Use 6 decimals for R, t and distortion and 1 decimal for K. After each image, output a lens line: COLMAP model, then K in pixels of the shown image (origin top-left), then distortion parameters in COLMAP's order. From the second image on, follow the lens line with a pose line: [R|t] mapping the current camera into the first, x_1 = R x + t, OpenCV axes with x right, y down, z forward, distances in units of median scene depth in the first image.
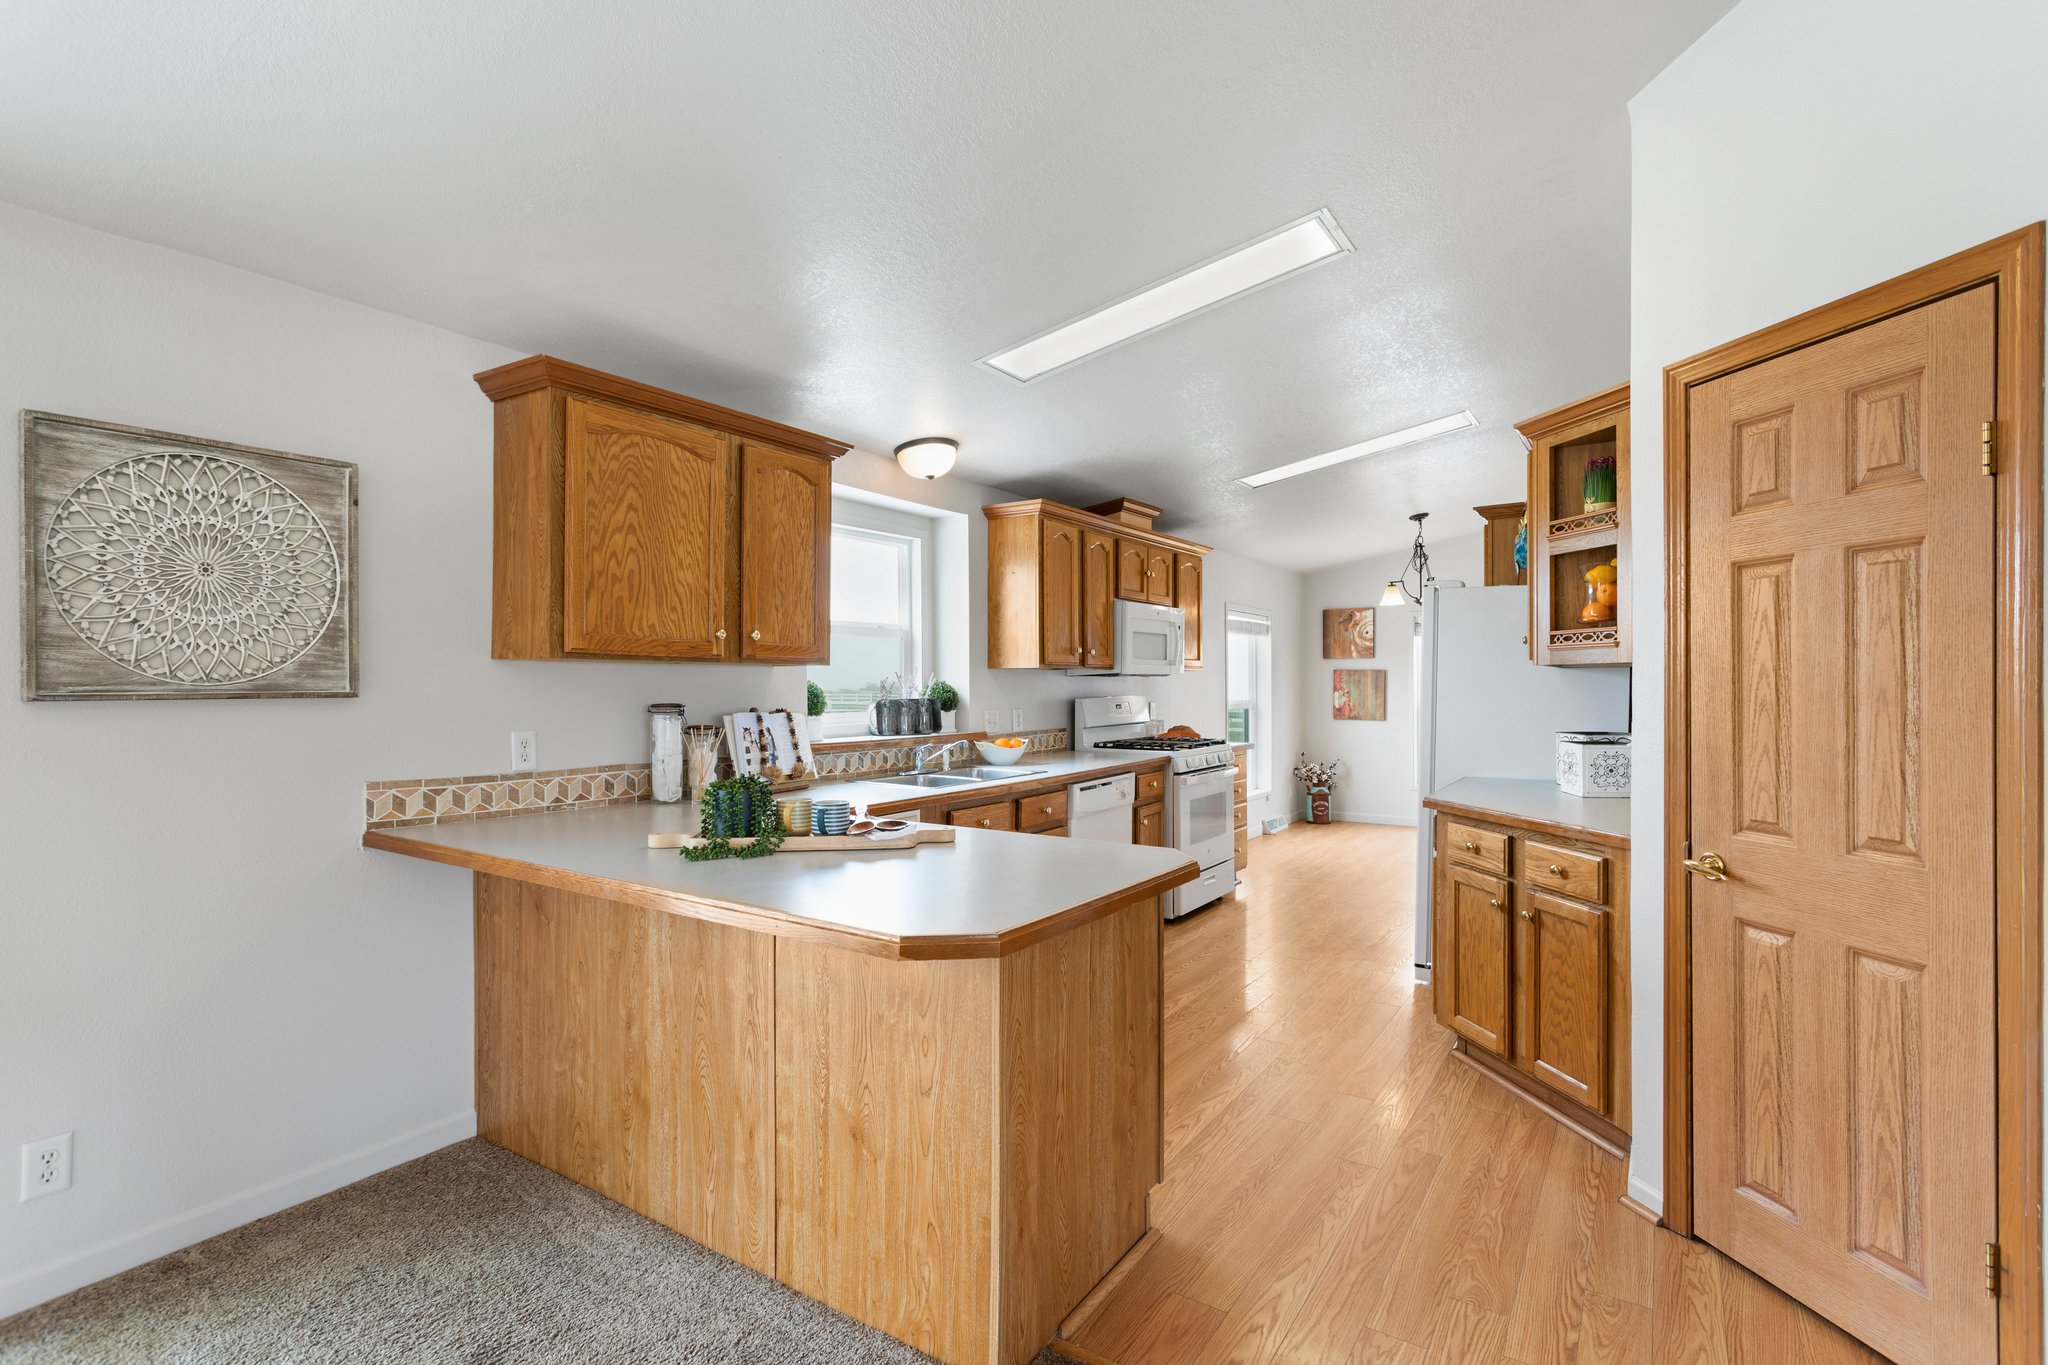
lens RADIAL K [[979.3, 0, 1042.3], [0, 979.3, 685.3], [0, 0, 1]] dist [0.001555, 0.002697]
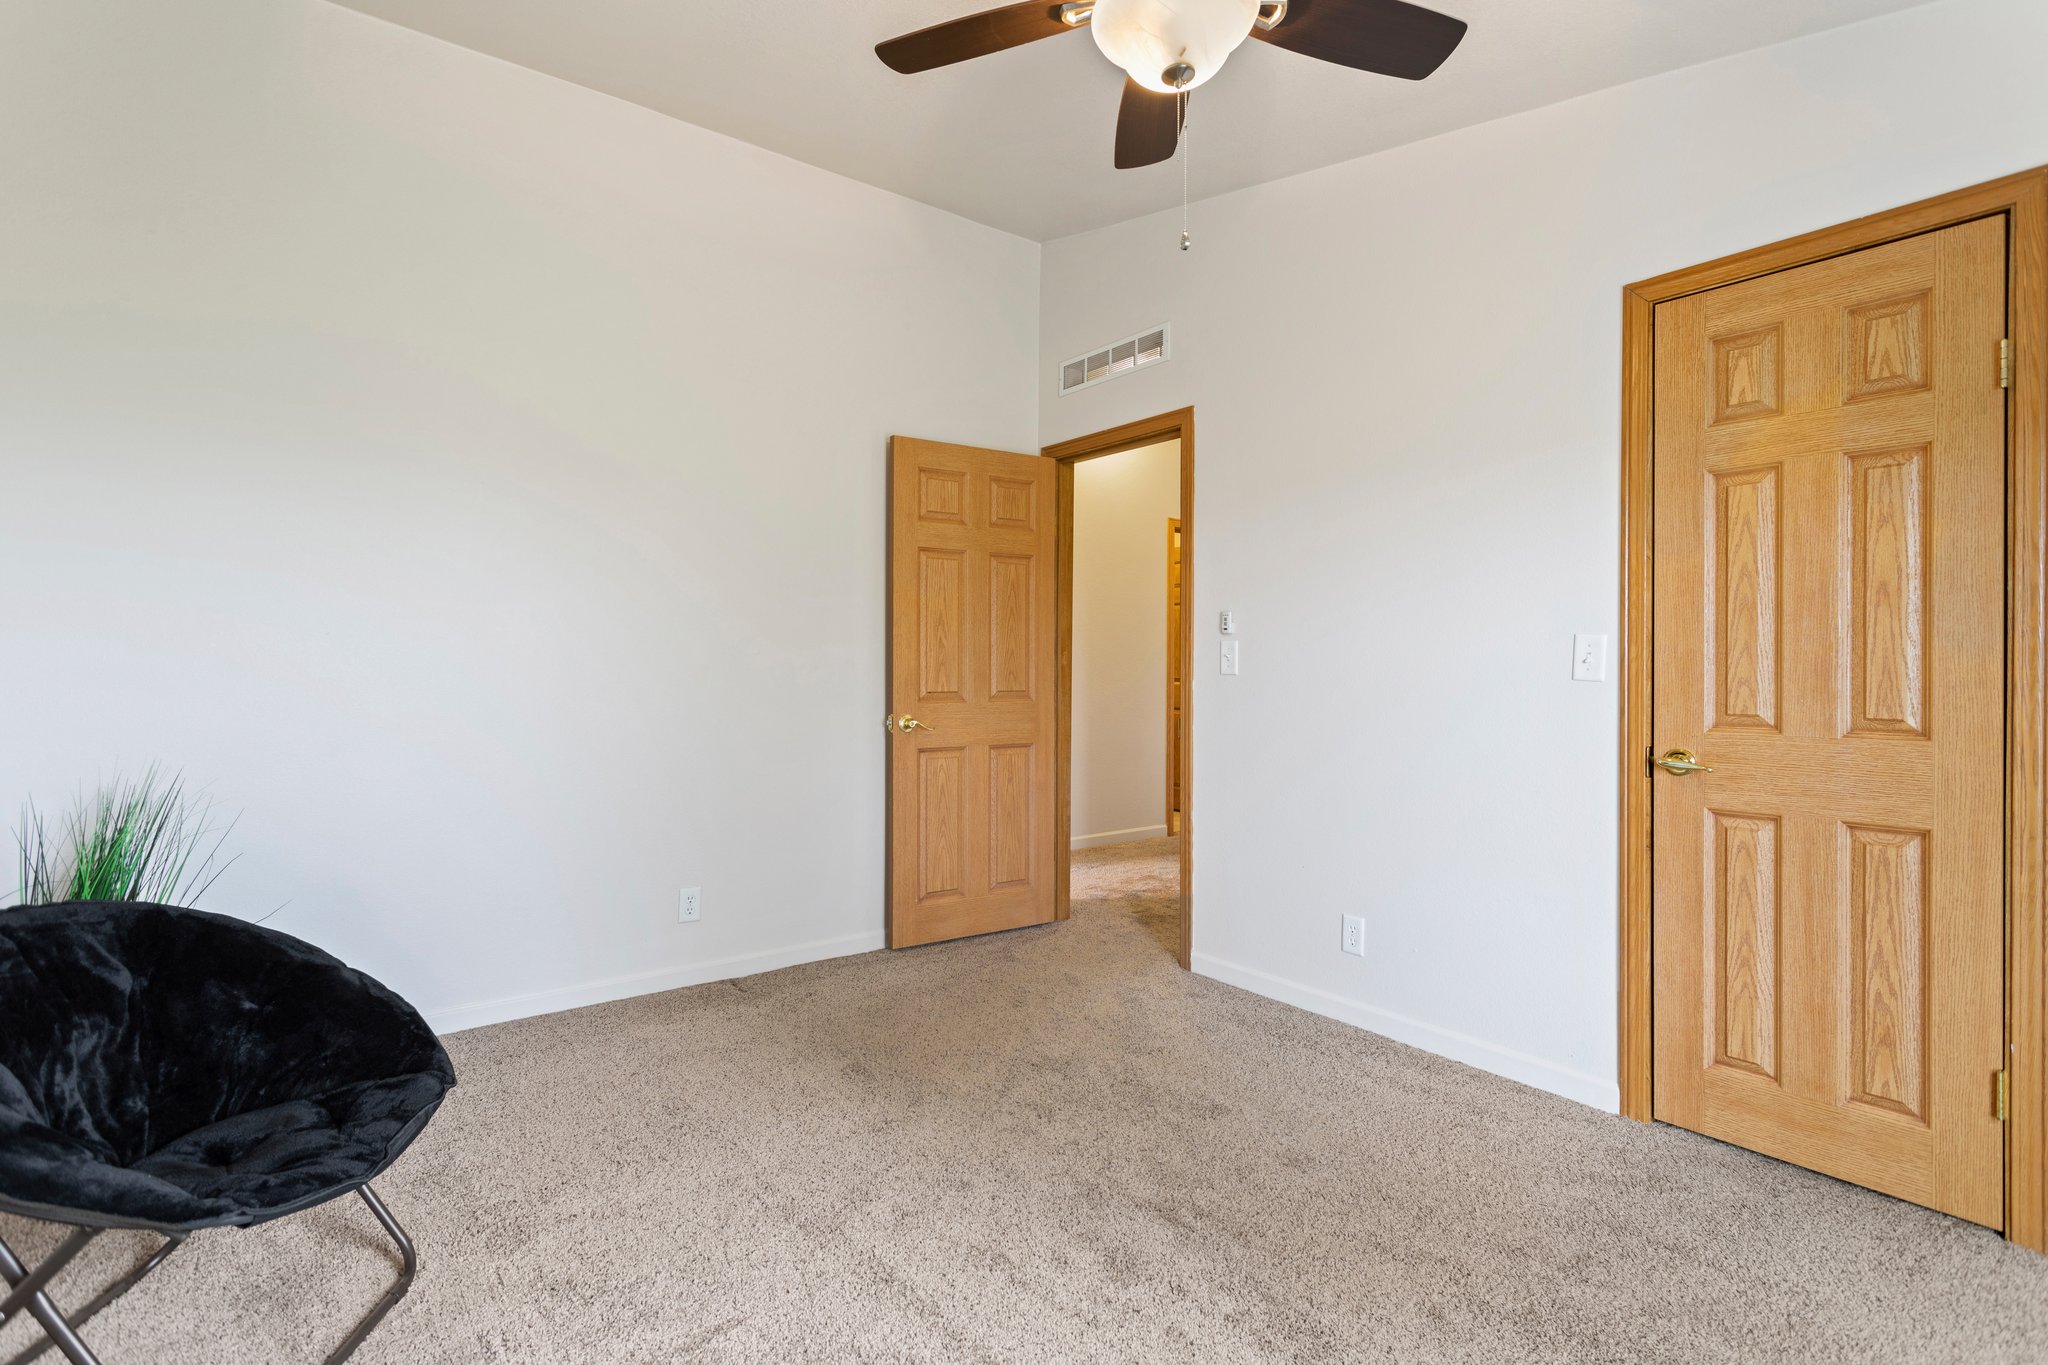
lens RADIAL K [[979.3, 0, 1026.3], [0, 979.3, 670.7], [0, 0, 1]] dist [0.001555, 0.002697]
pose [[0.894332, 0.007433, 0.447343, -0.404547], [-0.006841, 0.999972, -0.002940, 0.093662], [-0.447352, -0.000431, 0.894358, 0.375258]]
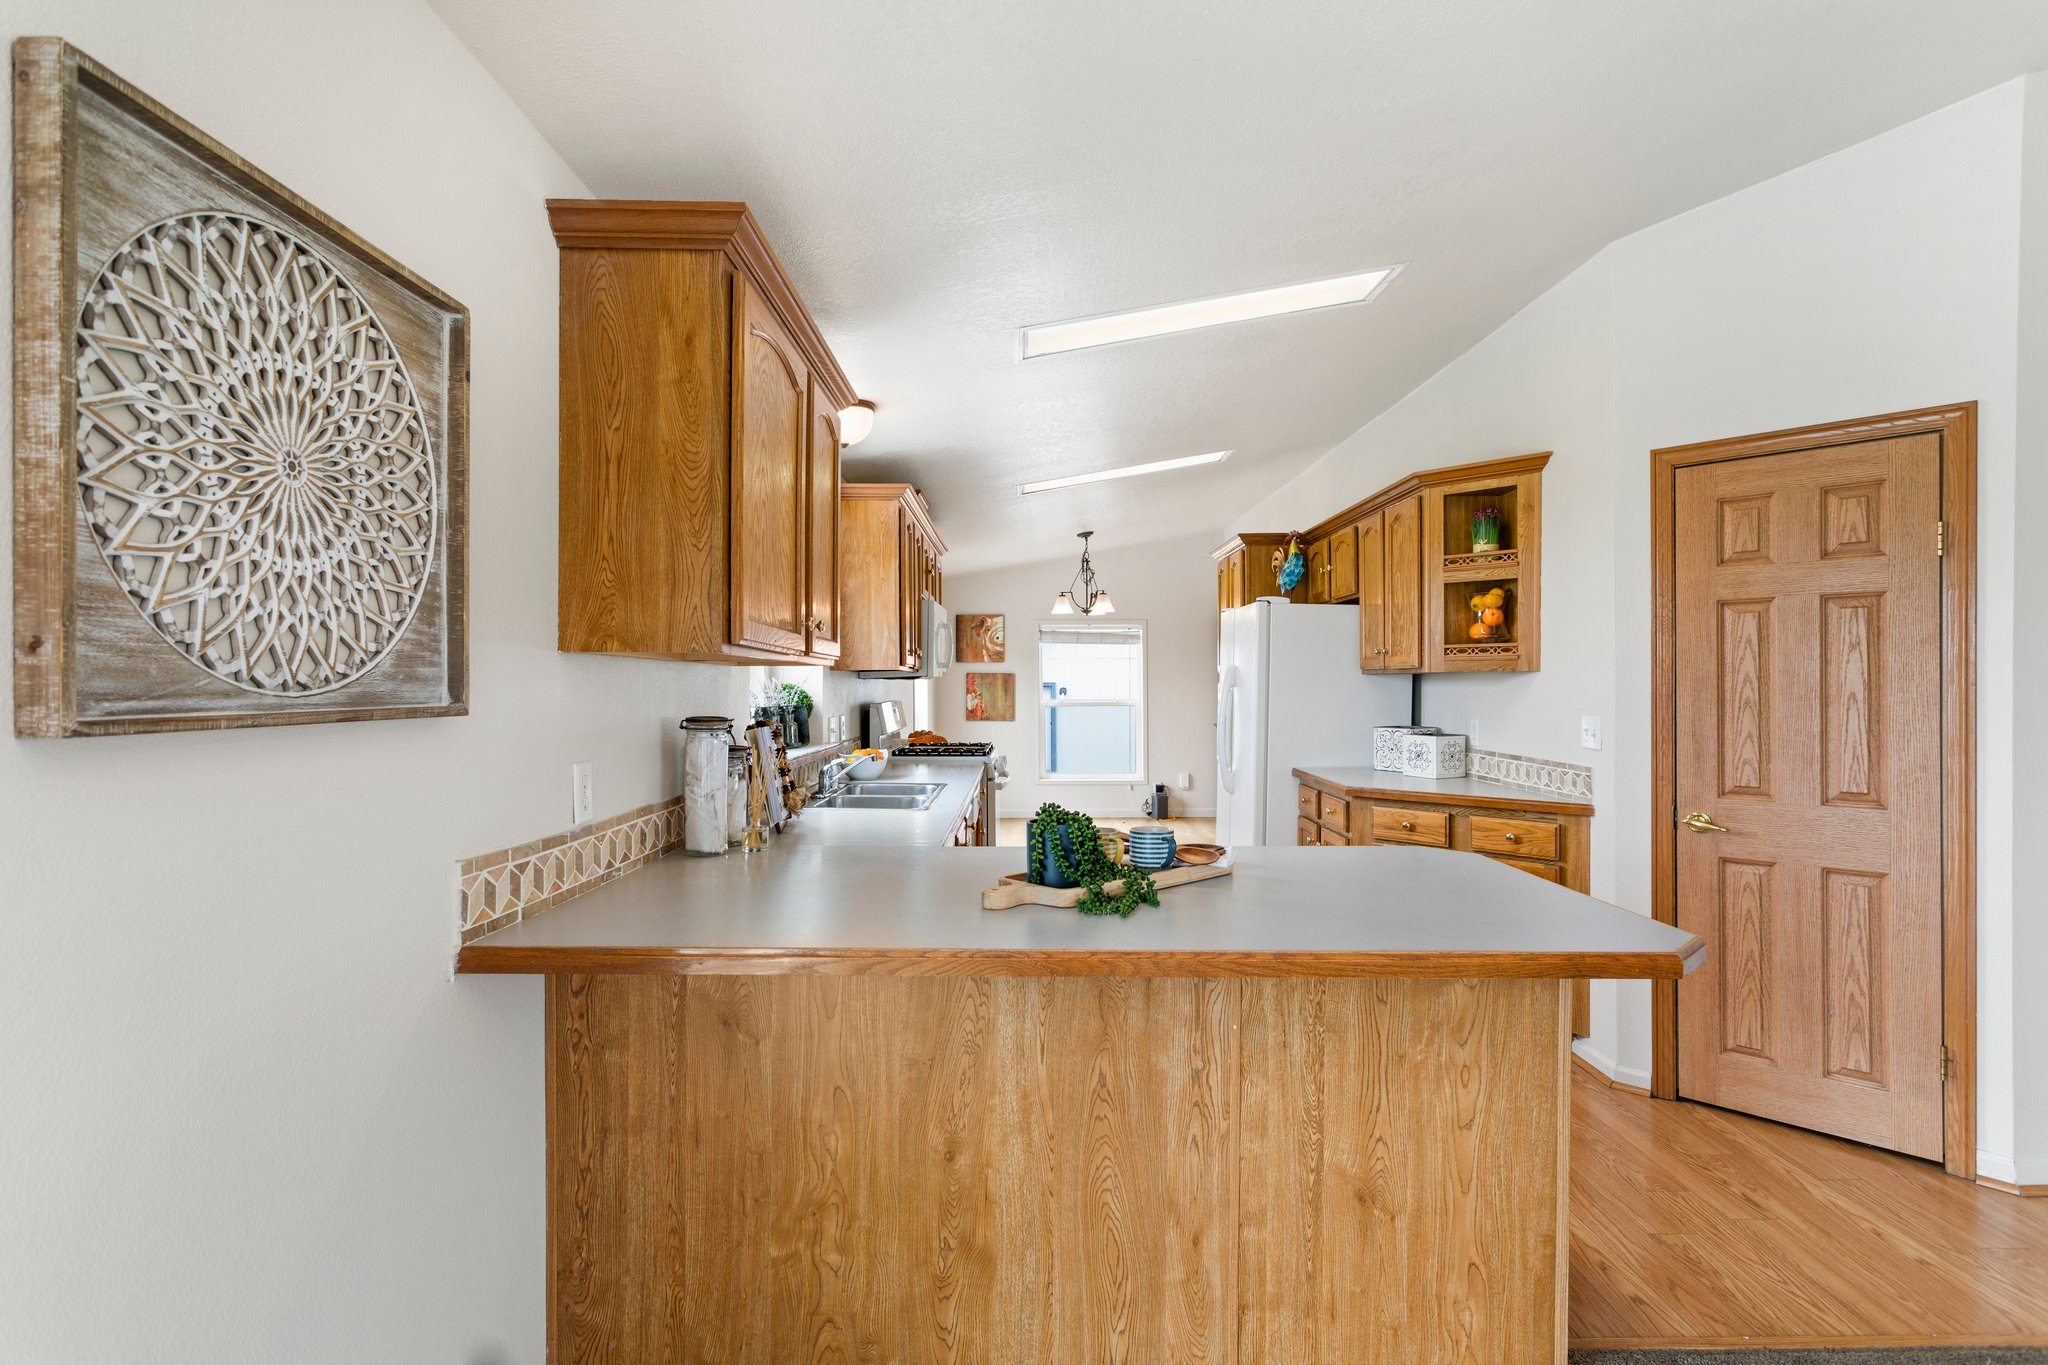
lens RADIAL K [[979.3, 0, 1011.5], [0, 979.3, 683.7], [0, 0, 1]] dist [0.001555, 0.002697]
pose [[0.830610, 0.000714, 0.556853, -0.862246], [0.001024, 0.999996, -0.002811, -0.004915], [-0.556853, 0.002905, 0.830606, 0.395570]]
